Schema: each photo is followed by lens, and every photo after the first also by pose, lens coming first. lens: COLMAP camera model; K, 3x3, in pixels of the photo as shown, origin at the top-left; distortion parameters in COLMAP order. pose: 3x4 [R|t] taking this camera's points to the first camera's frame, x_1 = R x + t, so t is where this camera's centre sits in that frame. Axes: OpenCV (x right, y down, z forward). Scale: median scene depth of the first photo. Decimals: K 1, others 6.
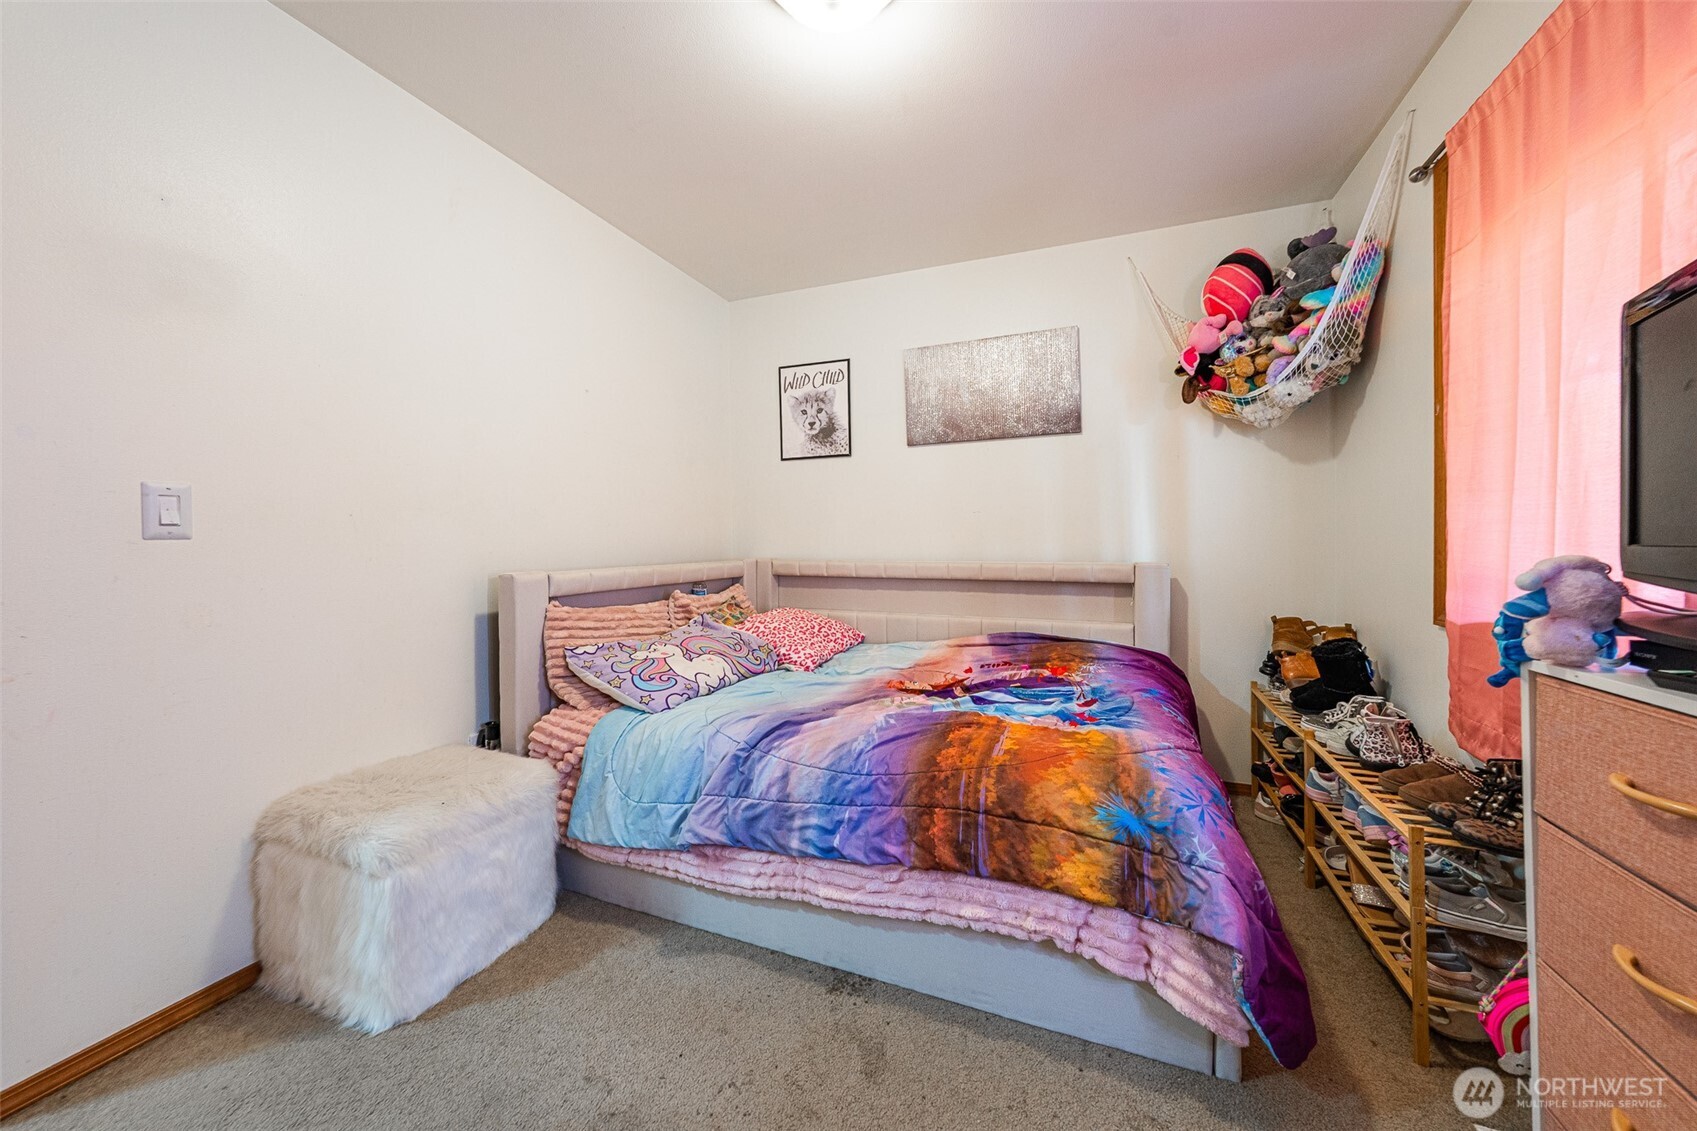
lens RADIAL K [[578.3, 0, 851.3], [0, 578.3, 551.3], [0, 0, 1]] dist [-0.001012, -0.000028]
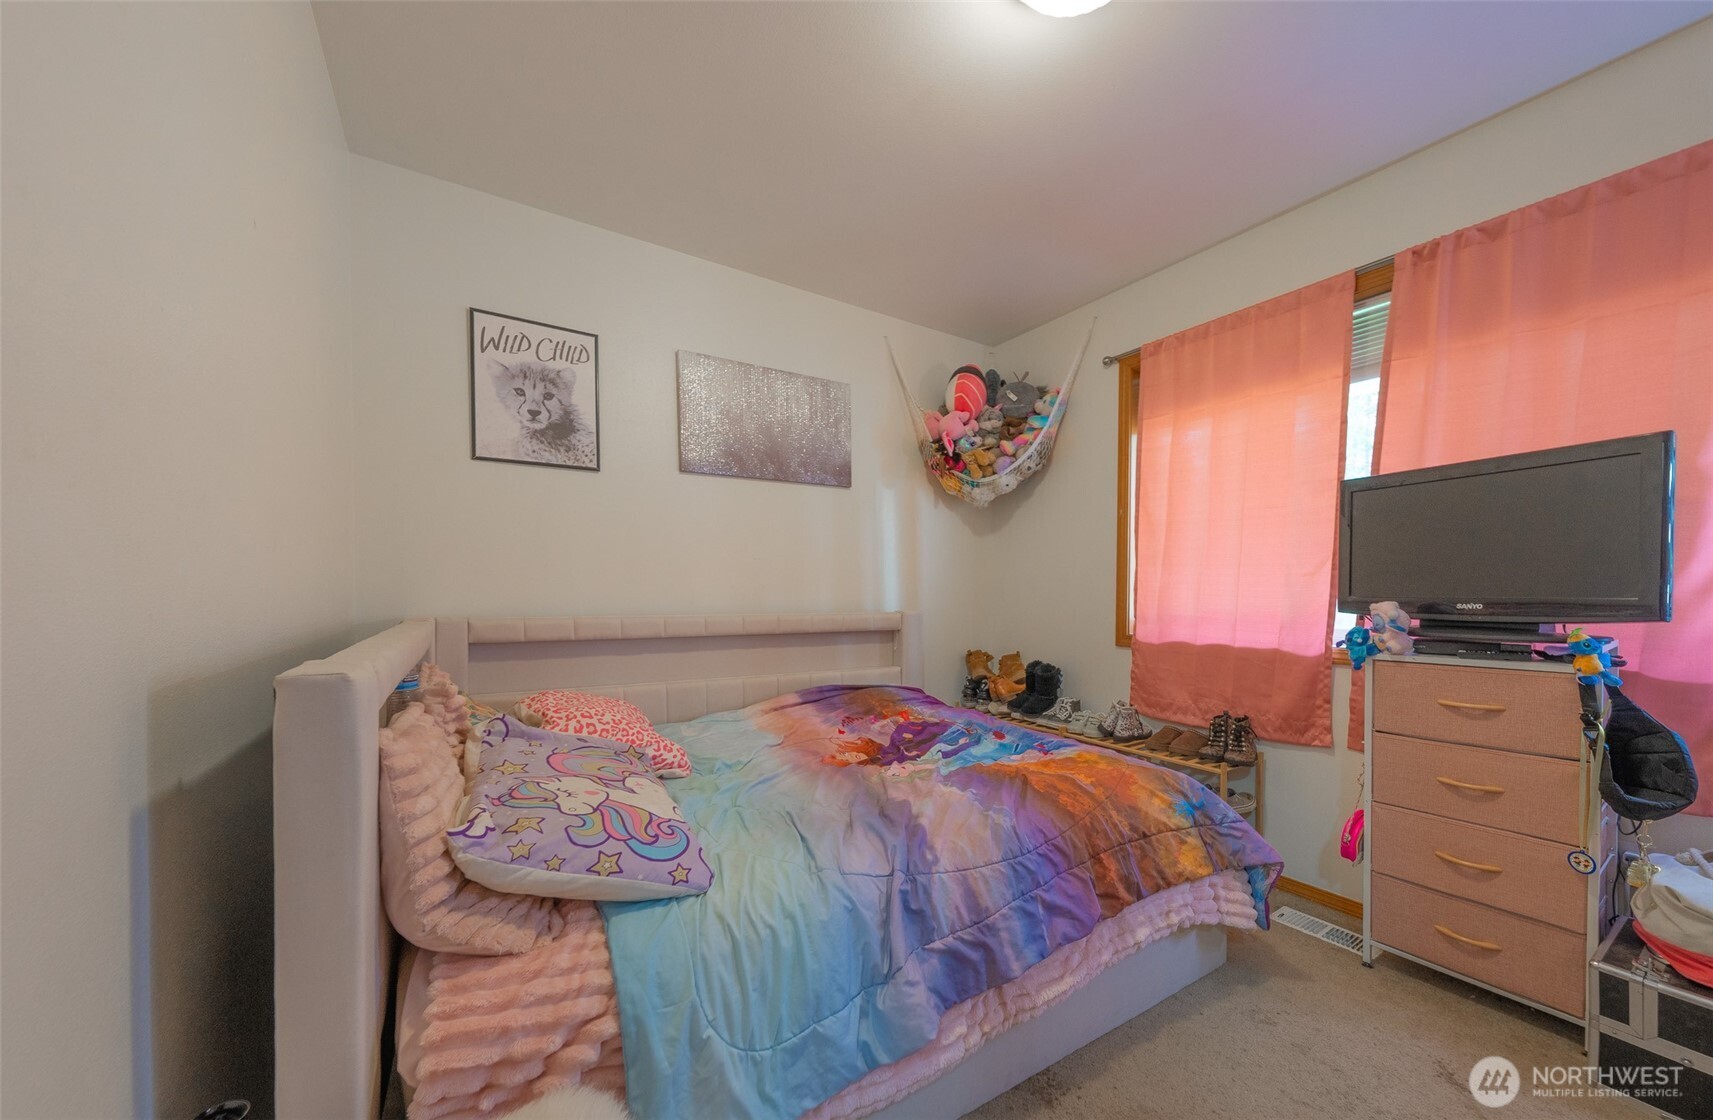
lens RADIAL K [[605.9, 0, 826.4], [0, 605.9, 605.0], [0, 0, 1]] dist [-0.002082, -0.000075]
pose [[0.612885, -0.008985, 0.790121, -0.580331], [0.005873, 0.999960, 0.006816, -0.002576], [-0.790151, 0.000463, 0.612913, 0.429650]]
